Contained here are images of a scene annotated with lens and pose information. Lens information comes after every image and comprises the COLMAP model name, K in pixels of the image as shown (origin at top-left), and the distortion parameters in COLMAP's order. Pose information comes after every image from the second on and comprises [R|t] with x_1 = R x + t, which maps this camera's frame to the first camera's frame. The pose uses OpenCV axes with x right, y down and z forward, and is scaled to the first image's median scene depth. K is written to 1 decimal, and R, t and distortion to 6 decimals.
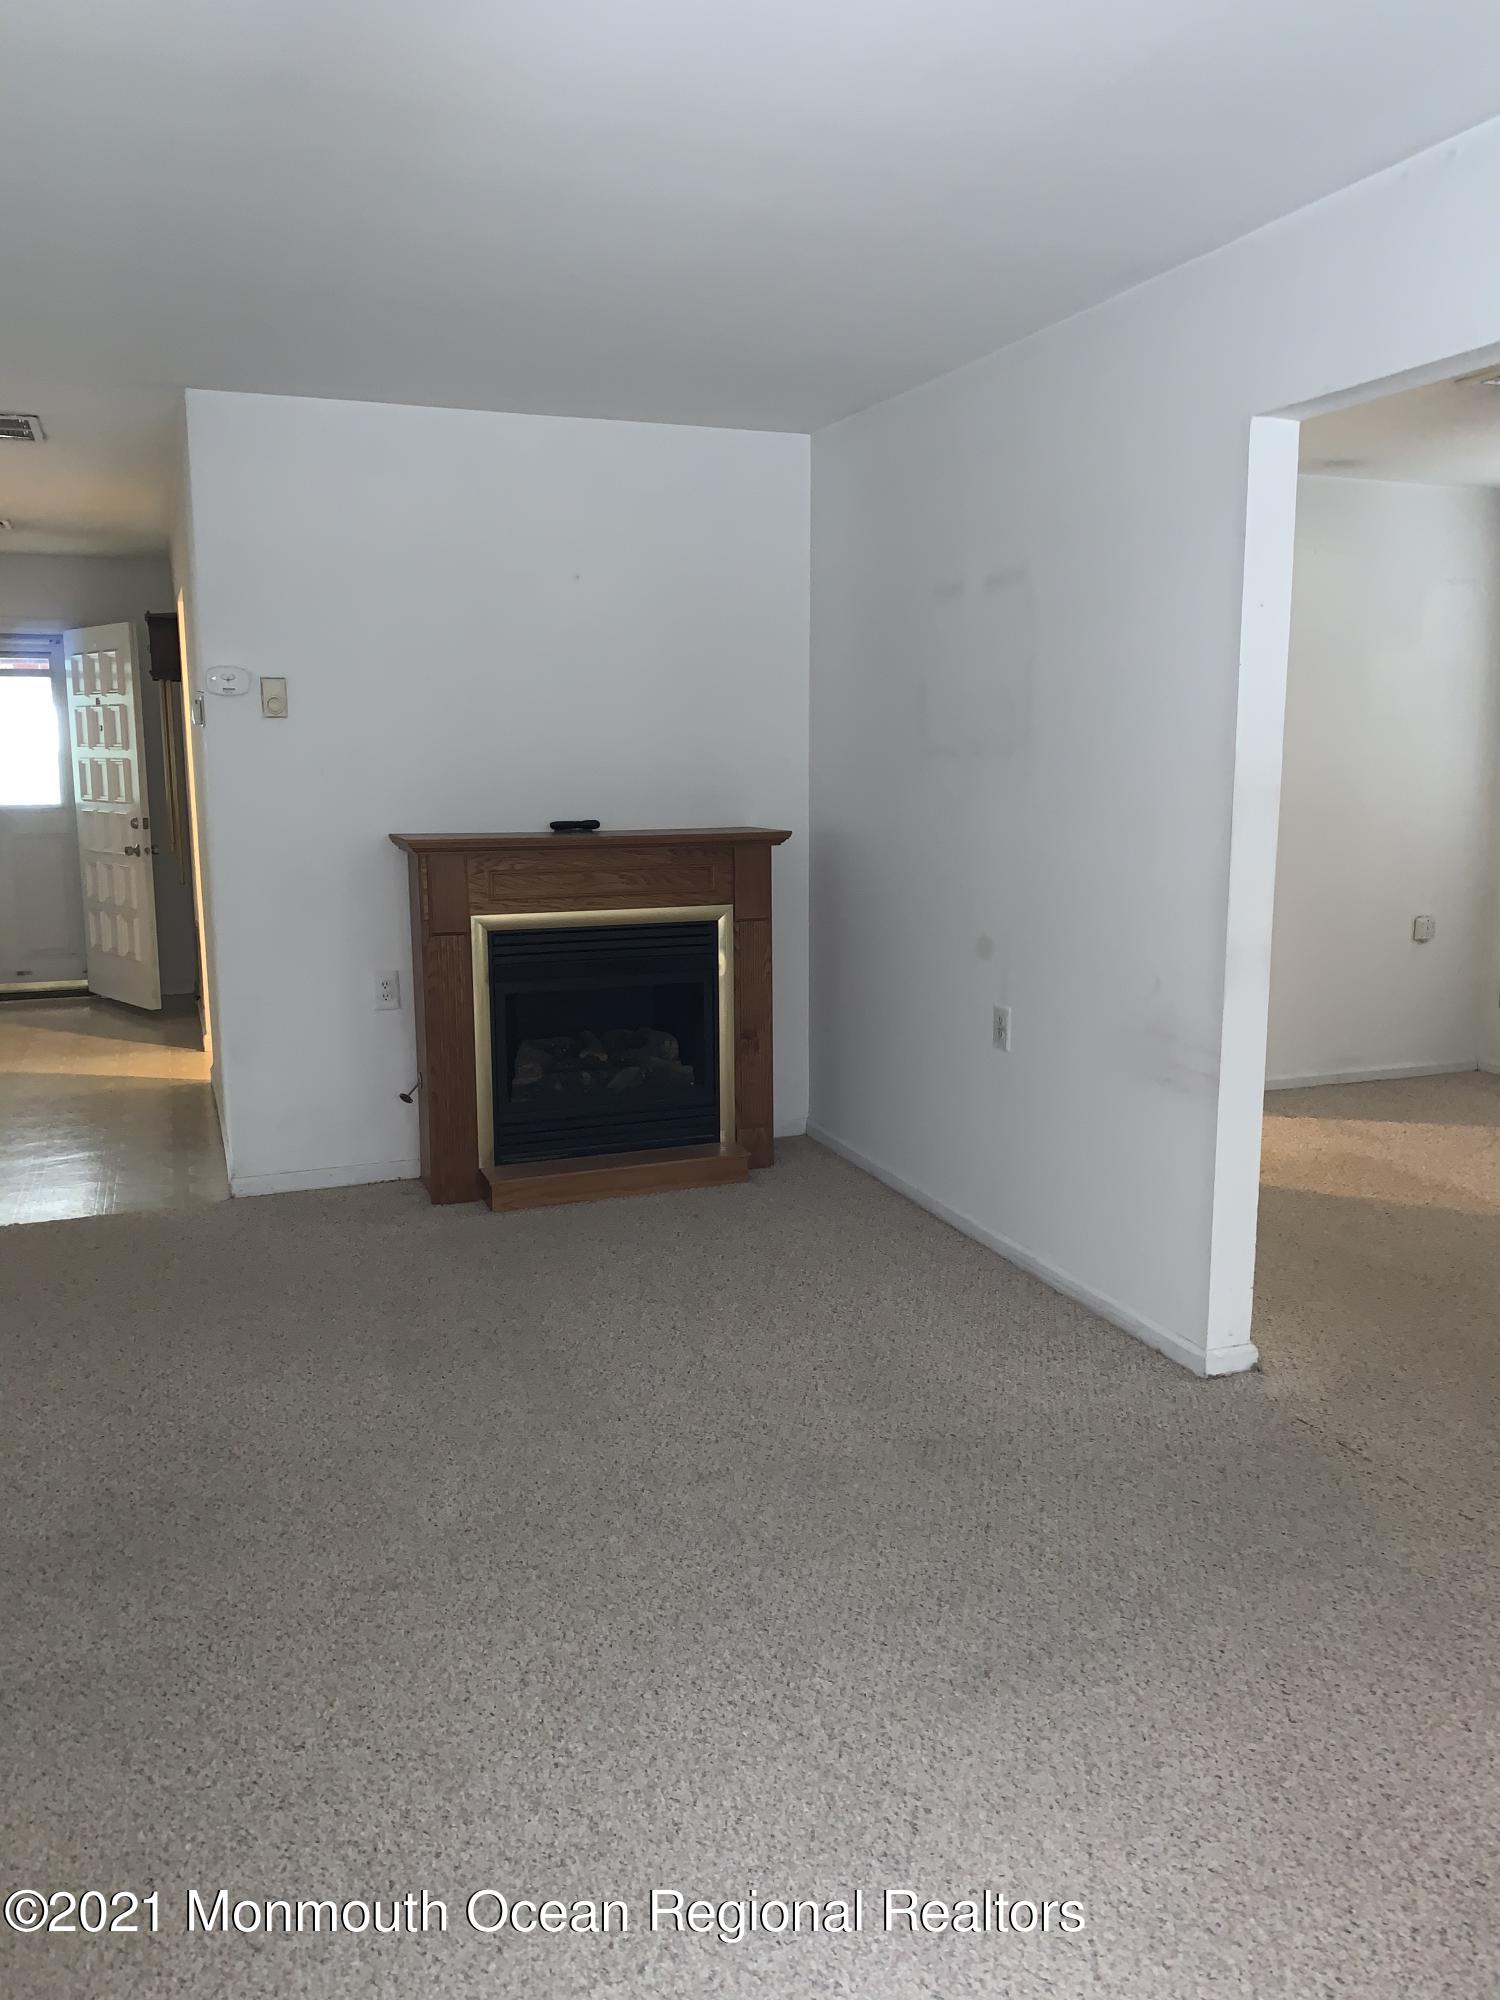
lens RADIAL K [[1506.2, 0, 753.3], [0, 1506.2, 999.2], [0, 0, 1]] dist [0.007669, -0.014488]
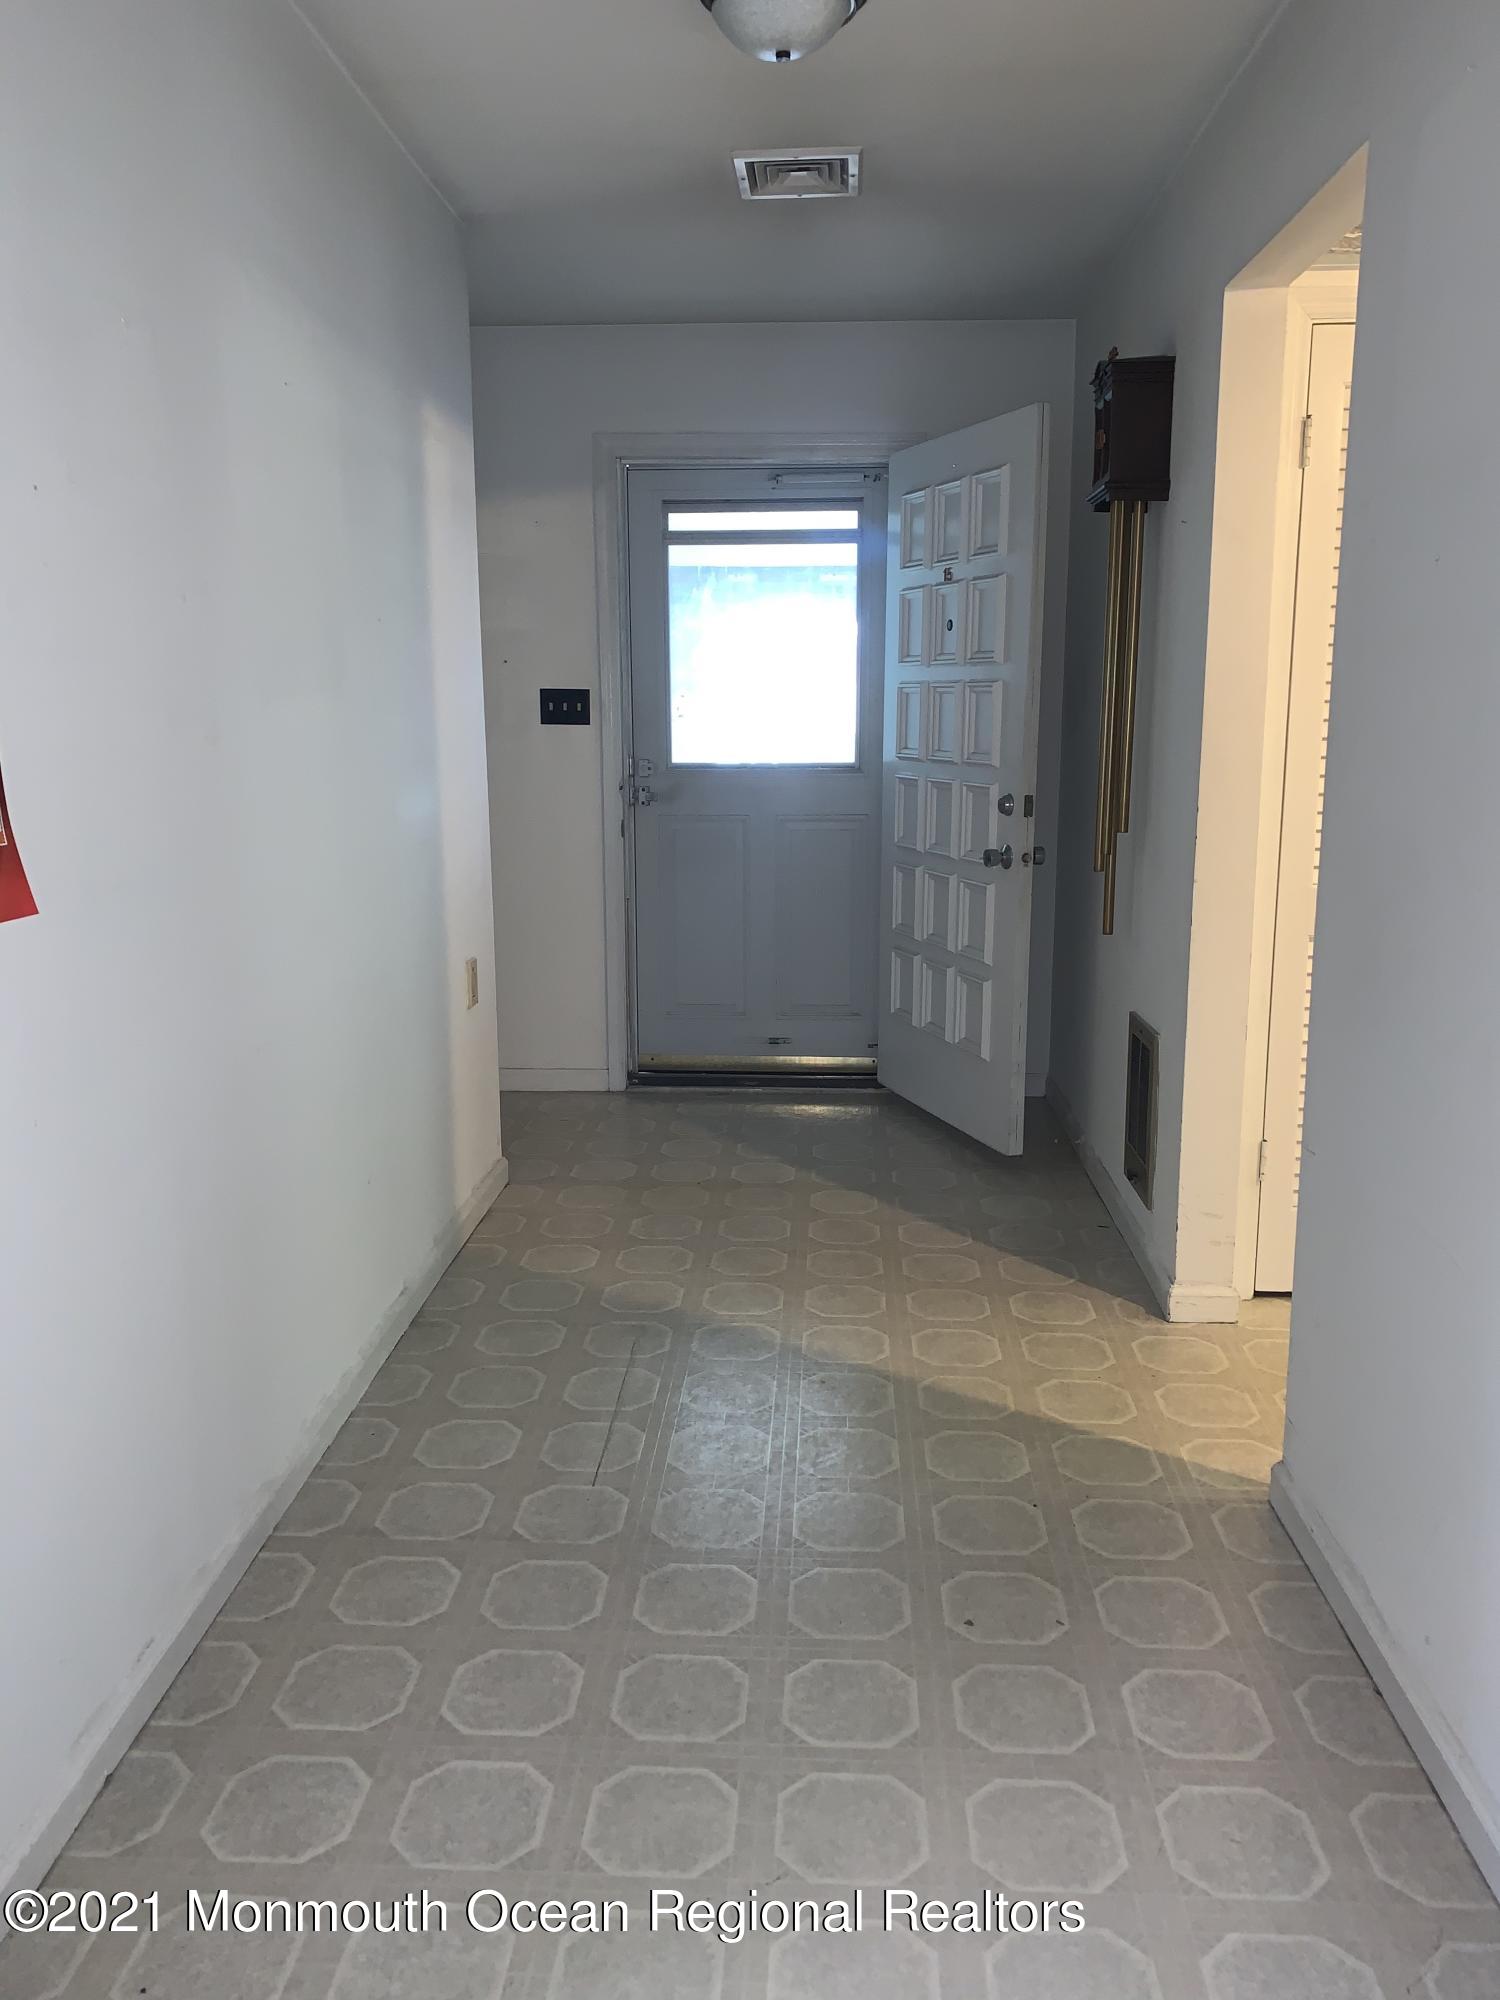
lens RADIAL K [[1506.2, 0, 749.2], [0, 1506.2, 1001.4], [0, 0, 1]] dist [0.007669, -0.014488]
pose [[0.910884, 0.079665, -0.404900, -0.264656], [-0.064924, 0.996635, 0.050035, -0.066643], [0.407524, -0.019289, 0.912991, 0.466650]]
